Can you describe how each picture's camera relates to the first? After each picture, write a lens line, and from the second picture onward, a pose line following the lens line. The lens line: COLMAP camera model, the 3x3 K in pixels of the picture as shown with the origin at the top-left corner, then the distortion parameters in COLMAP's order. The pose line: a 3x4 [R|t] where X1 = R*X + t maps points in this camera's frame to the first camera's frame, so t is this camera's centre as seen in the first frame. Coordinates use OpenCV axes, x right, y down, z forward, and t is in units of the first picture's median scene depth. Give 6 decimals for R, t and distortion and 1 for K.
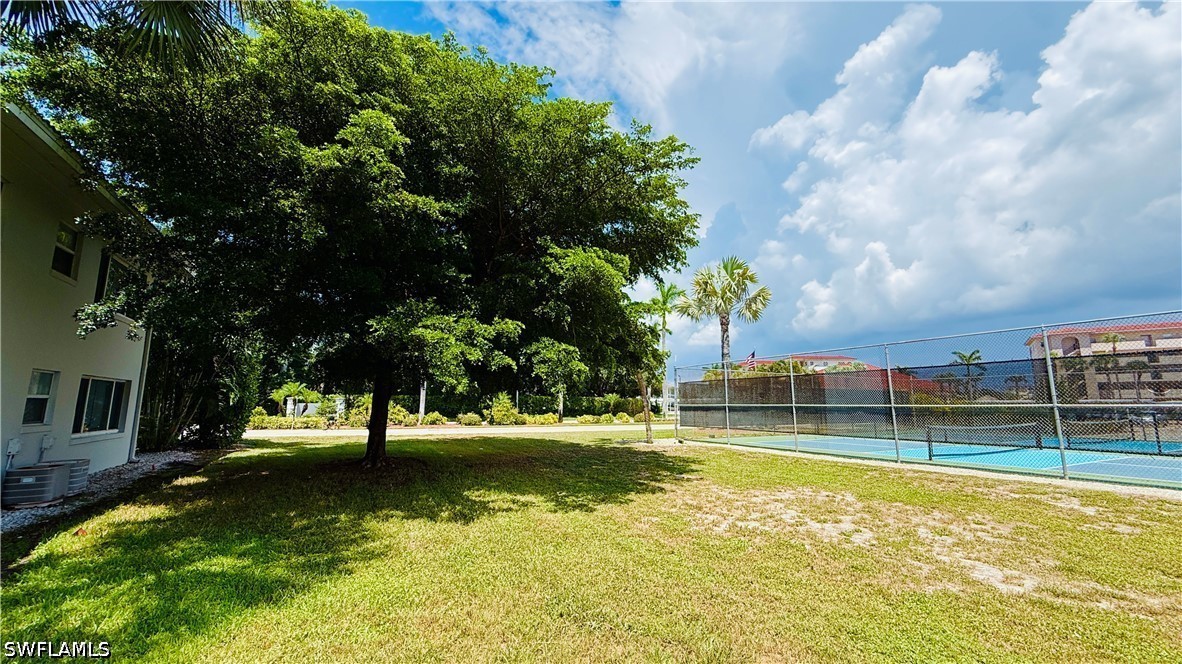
lens RADIAL K [[464.9, 0, 591.0], [0, 464.9, 332.0], [0, 0, 1]] dist [-0.000504, -0.005885]
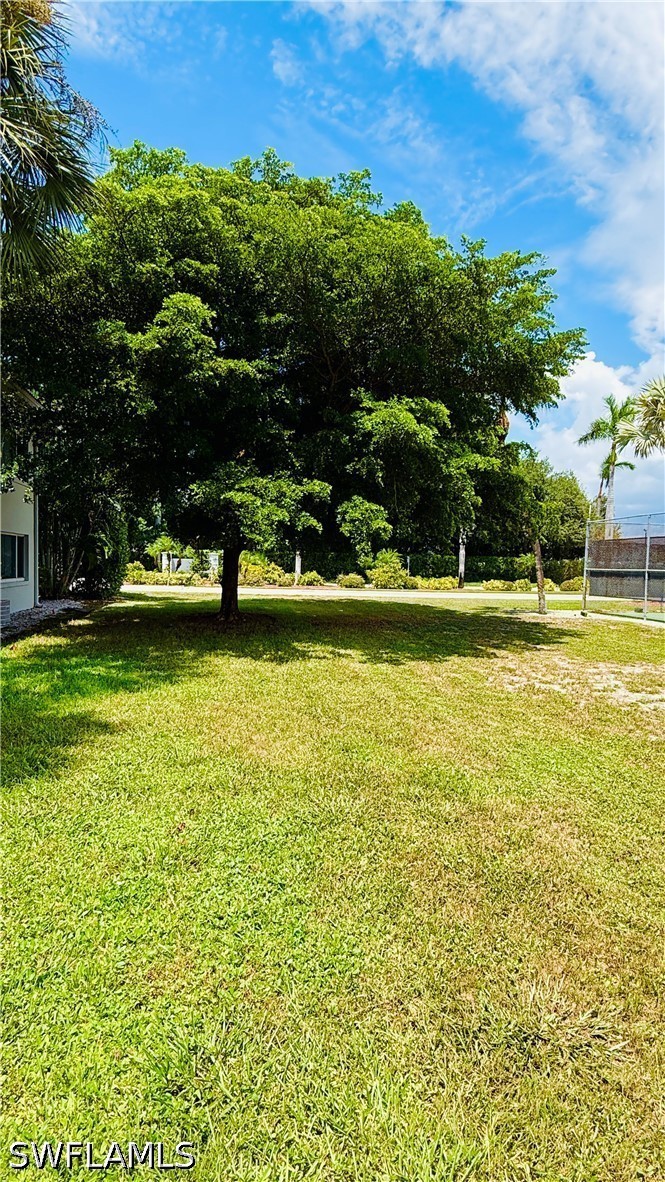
lens RADIAL K [[614.6, 0, 332.5], [0, 614.6, 591.0], [0, 0, 1]] dist [-0.029577, 0.029744]
pose [[0.950758, 0.034440, -0.308015, 0.164539], [0.026225, 0.981303, 0.190672, -0.025649], [0.308823, -0.189361, 0.932079, -0.176636]]
